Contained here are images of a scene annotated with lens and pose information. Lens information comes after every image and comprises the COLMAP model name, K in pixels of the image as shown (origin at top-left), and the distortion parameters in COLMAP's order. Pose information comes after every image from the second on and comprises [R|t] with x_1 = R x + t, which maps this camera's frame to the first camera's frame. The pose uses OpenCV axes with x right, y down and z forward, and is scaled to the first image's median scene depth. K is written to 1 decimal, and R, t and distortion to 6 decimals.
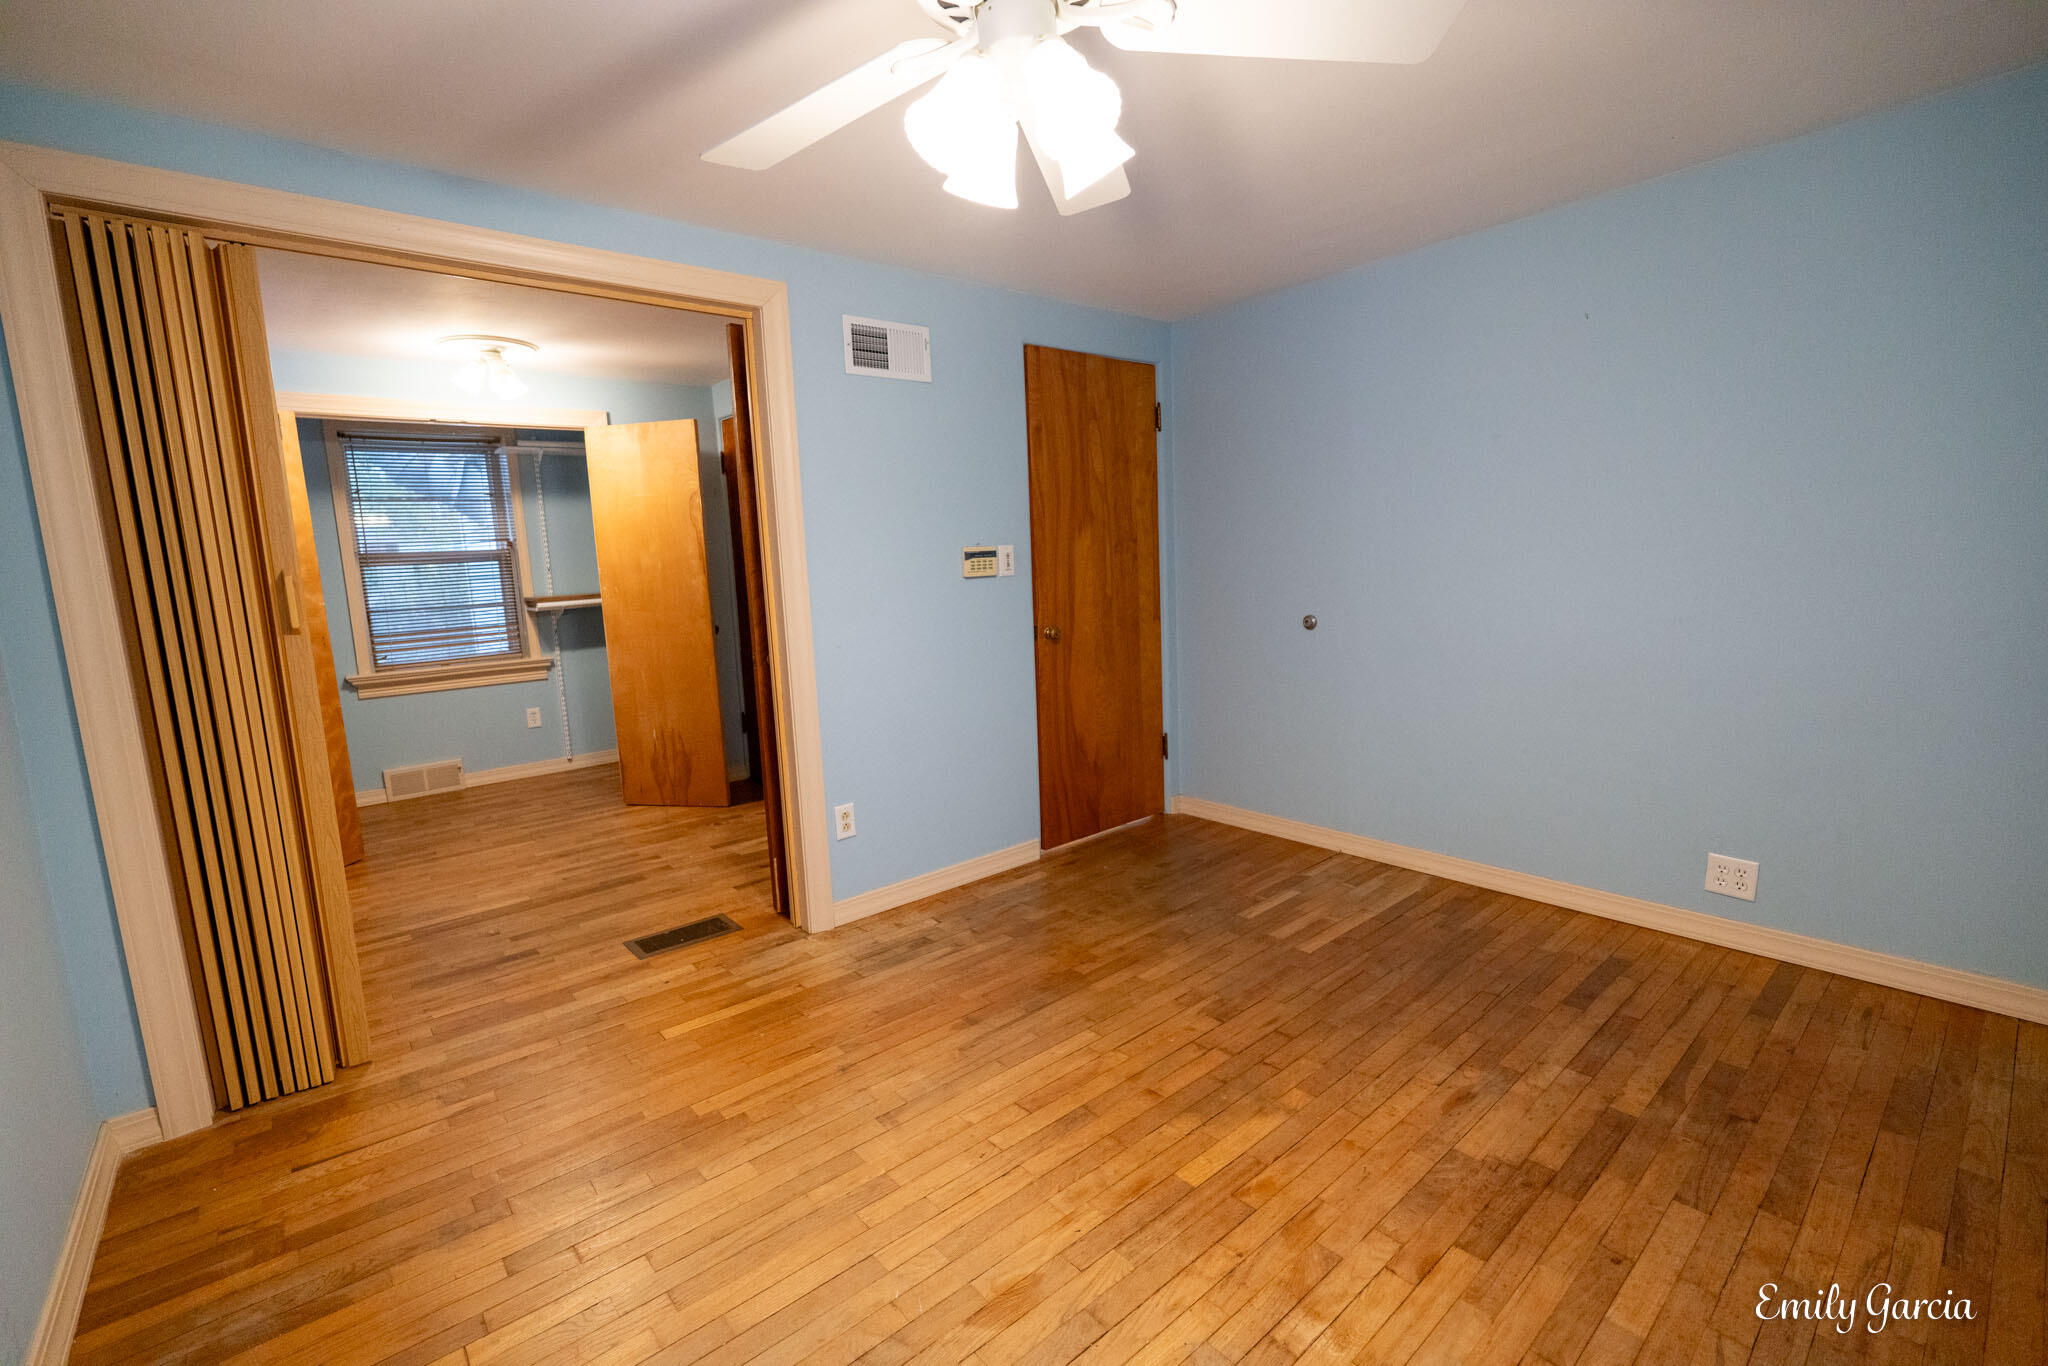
lens RADIAL K [[887.3, 0, 1027.4], [0, 887.3, 683.5], [0, 0, 1]] dist [-0.014050, 0.000471]
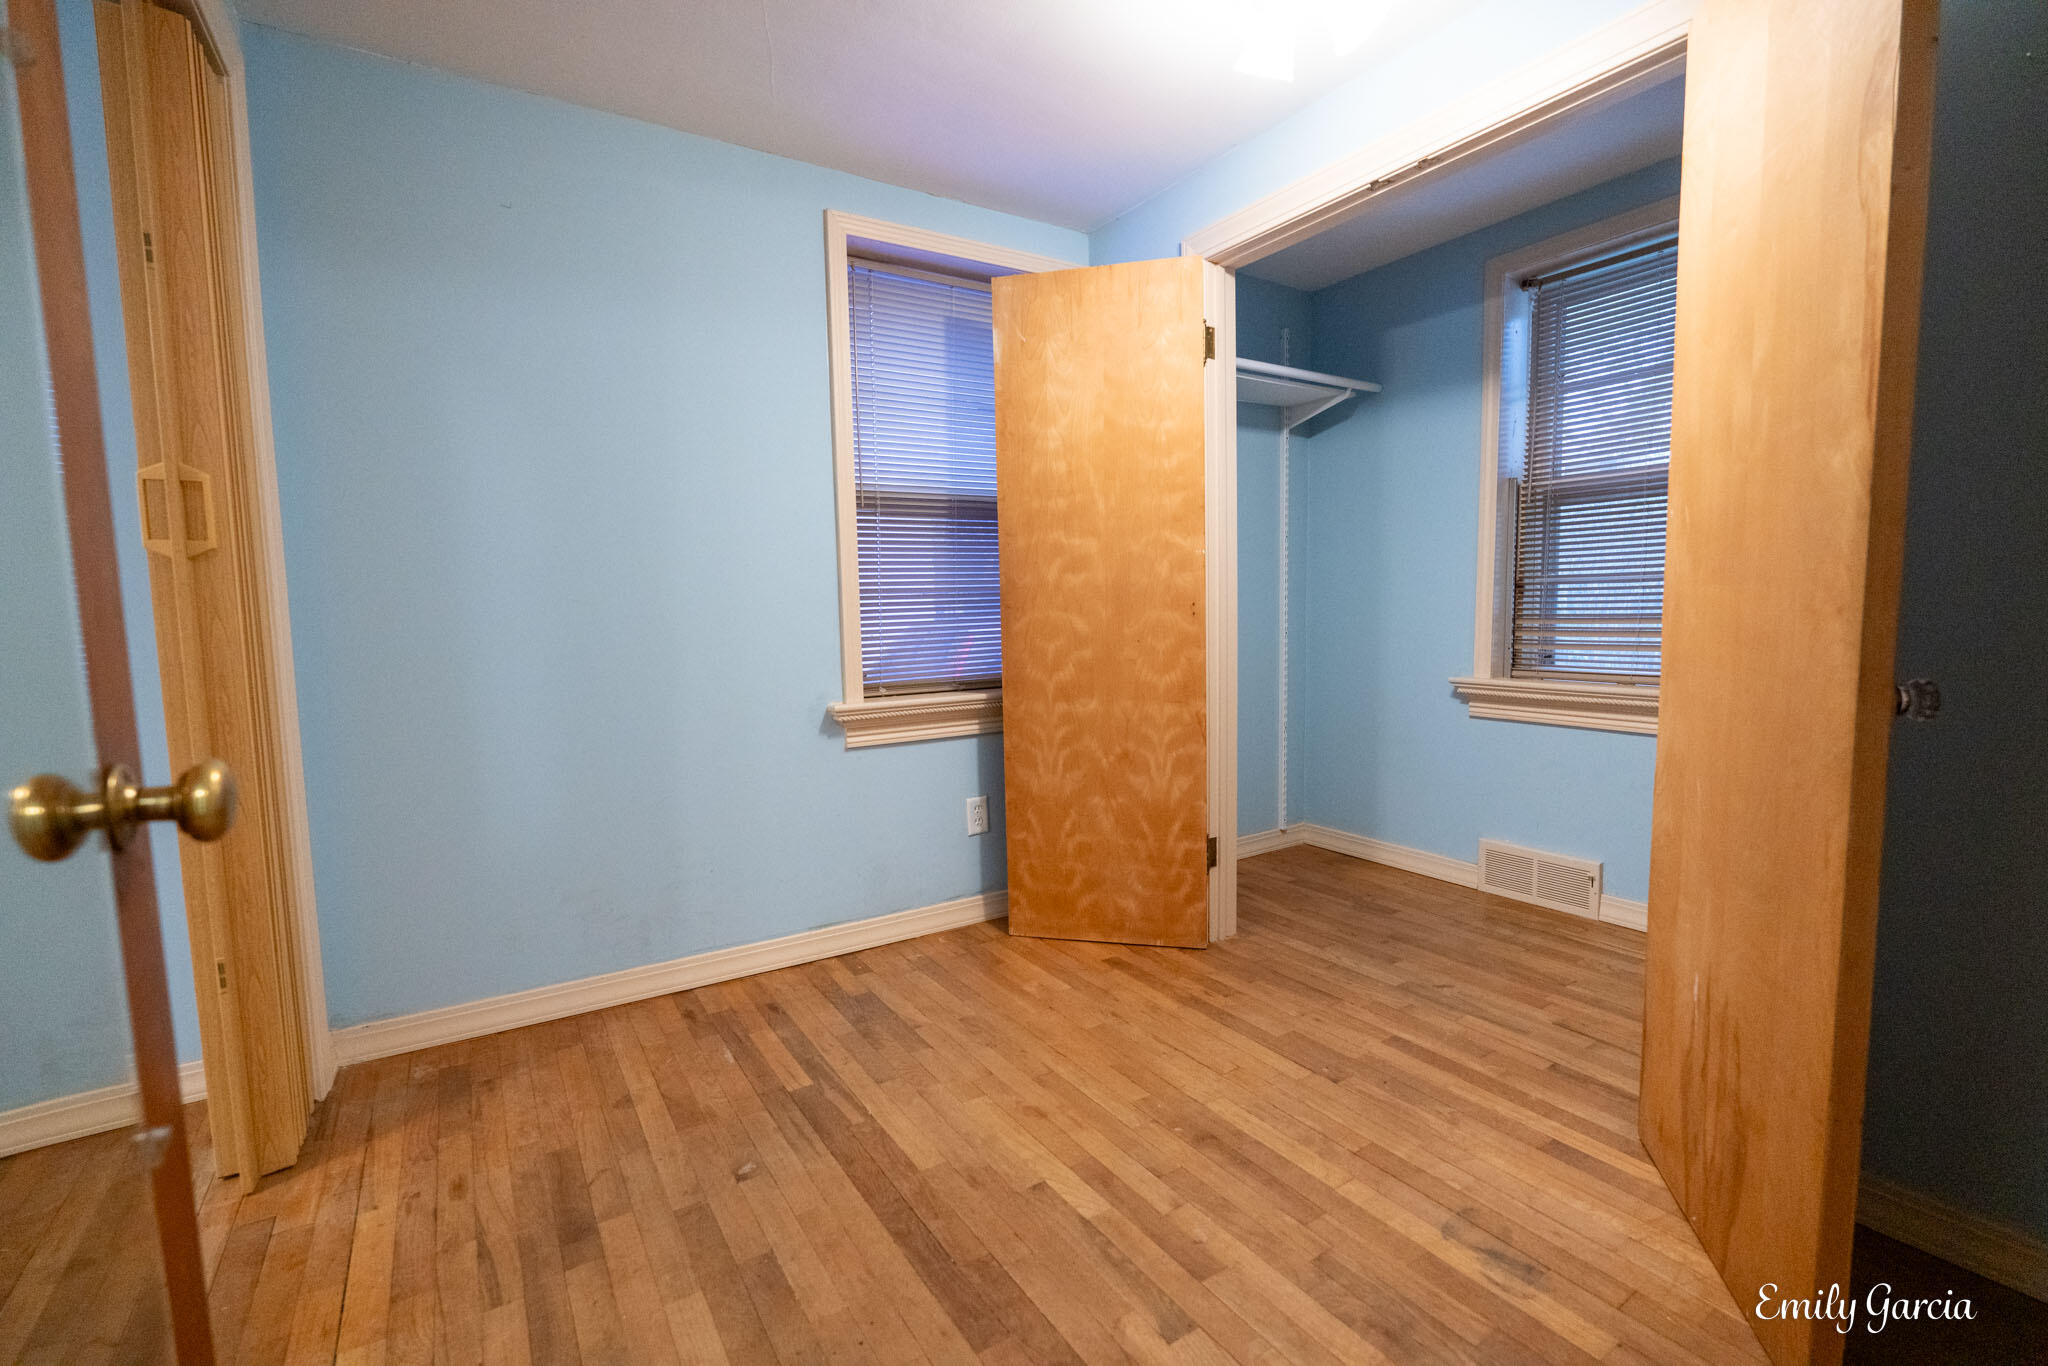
lens RADIAL K [[887.3, 0, 1018.5], [0, 887.3, 682.9], [0, 0, 1]] dist [-0.014050, 0.000471]
pose [[-0.134618, 0.130632, -0.982249, -0.106427], [-0.119717, 0.981867, 0.146988, -0.062449], [0.983639, 0.137379, -0.116538, 0.791253]]
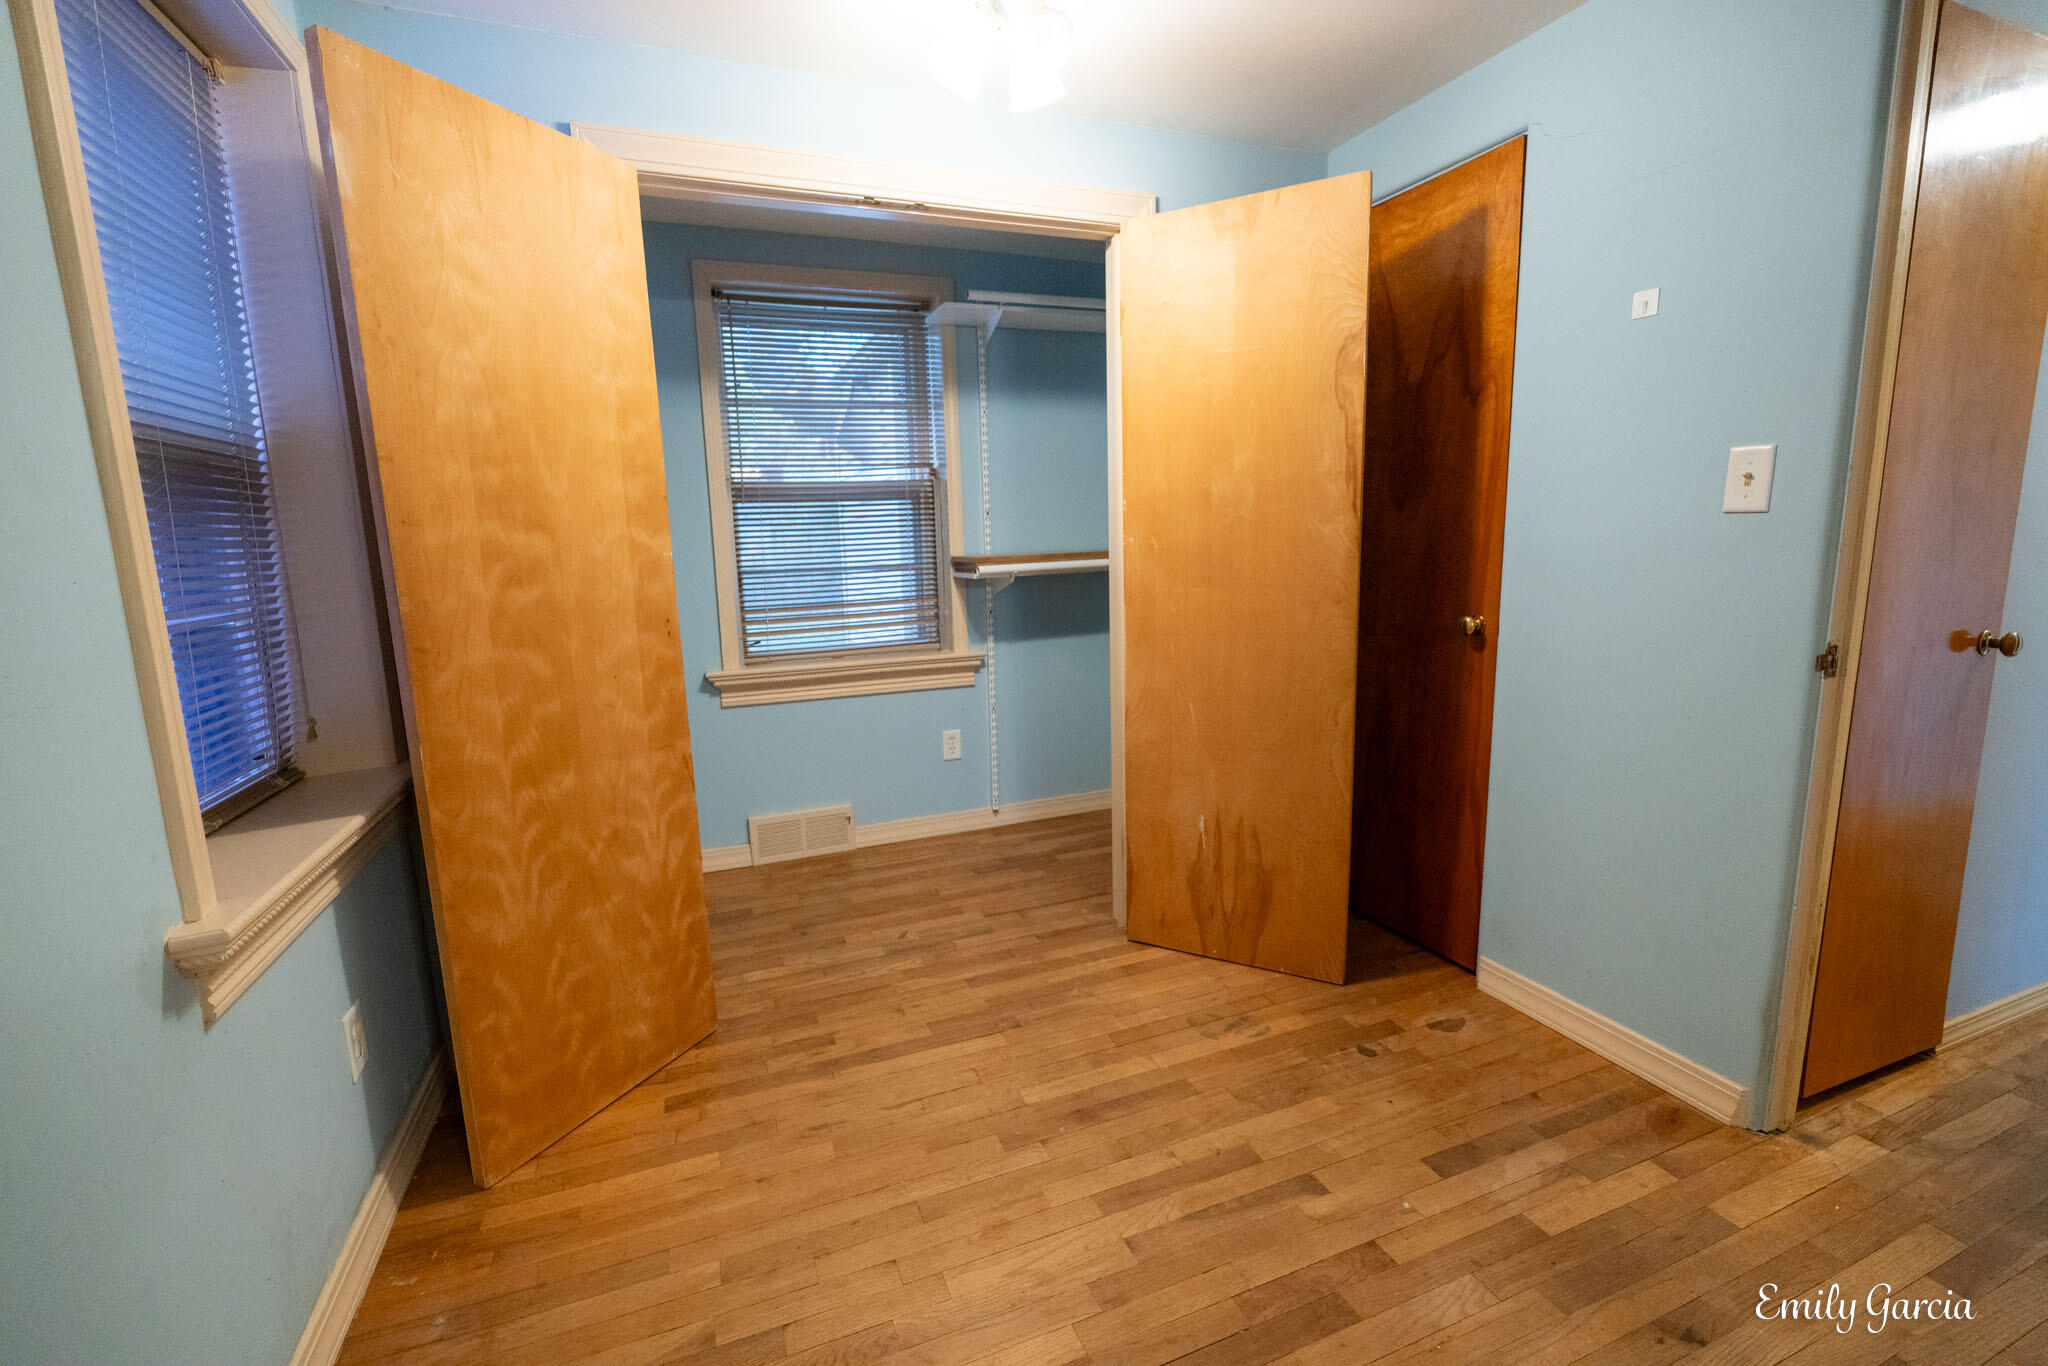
lens RADIAL K [[887.3, 0, 1024.0], [0, 887.3, 682.6], [0, 0, 1]] dist [-0.014050, 0.000471]
pose [[0.946853, 0.064673, -0.315097, -0.361634], [-0.056341, 0.997781, 0.035491, -0.037950], [0.316693, -0.015852, 0.948395, 0.474683]]
